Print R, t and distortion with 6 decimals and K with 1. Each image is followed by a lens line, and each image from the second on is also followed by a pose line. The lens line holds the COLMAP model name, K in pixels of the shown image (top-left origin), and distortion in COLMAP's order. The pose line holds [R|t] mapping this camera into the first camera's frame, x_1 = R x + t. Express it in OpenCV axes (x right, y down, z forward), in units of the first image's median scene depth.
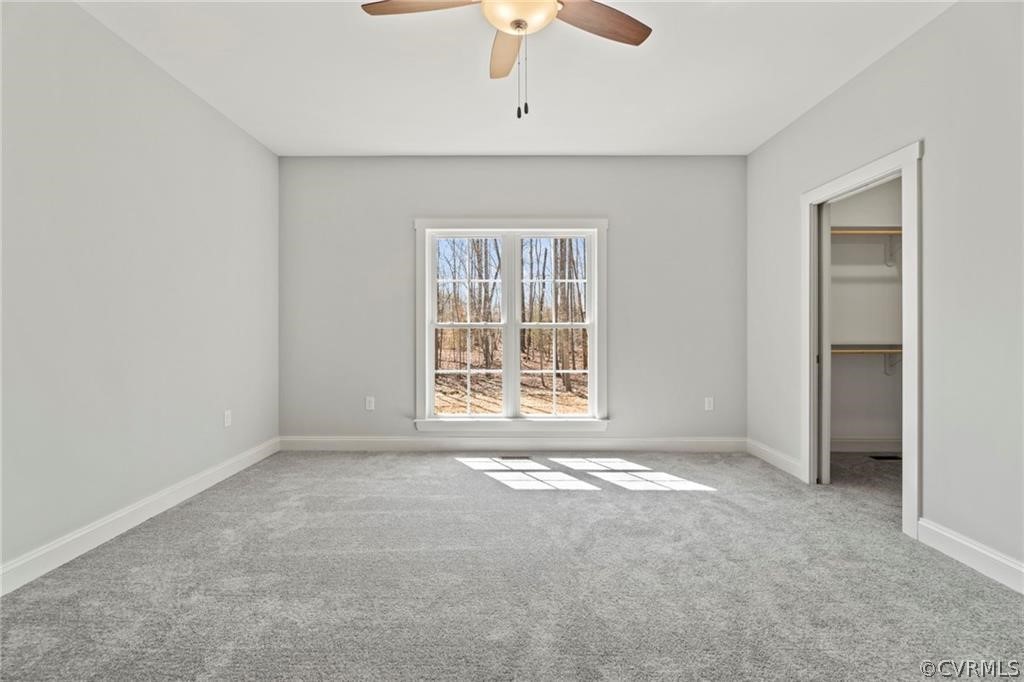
lens RADIAL K [[443.8, 0, 514.1], [0, 443.8, 339.7], [0, 0, 1]] dist [-0.008192, 0.001664]
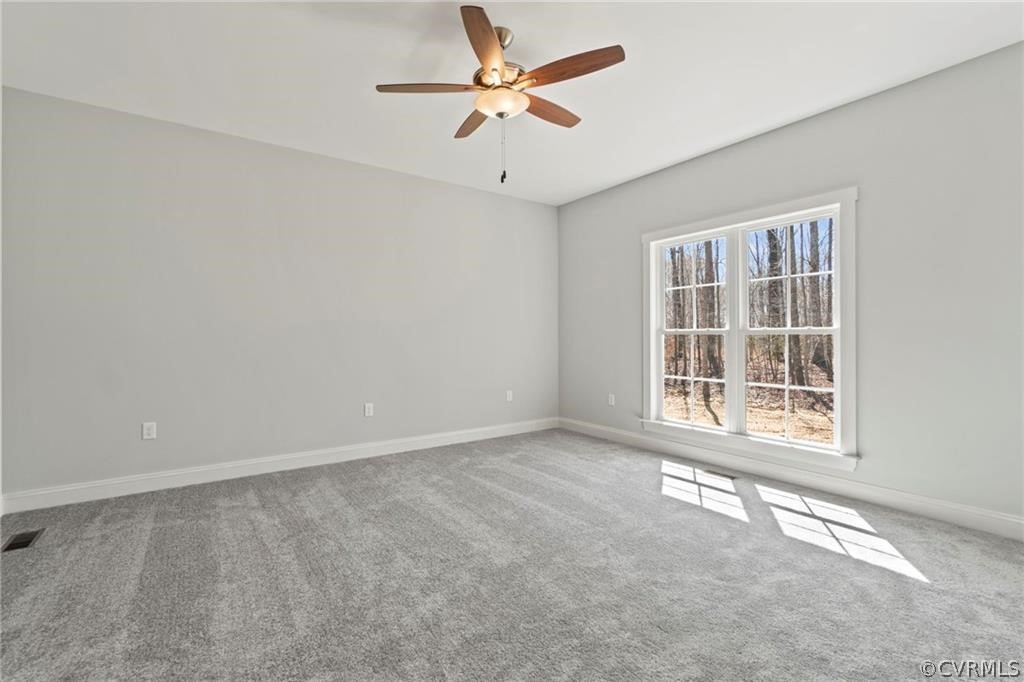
lens RADIAL K [[472.4, 0, 508.8], [0, 472.4, 339.3], [0, 0, 1]] dist [0.023186, -0.000740]
pose [[0.568994, 0.002766, -0.822337, 0.657223], [-0.013544, 0.999890, -0.006008, -0.004438], [0.822230, 0.014556, 0.568969, 0.082803]]
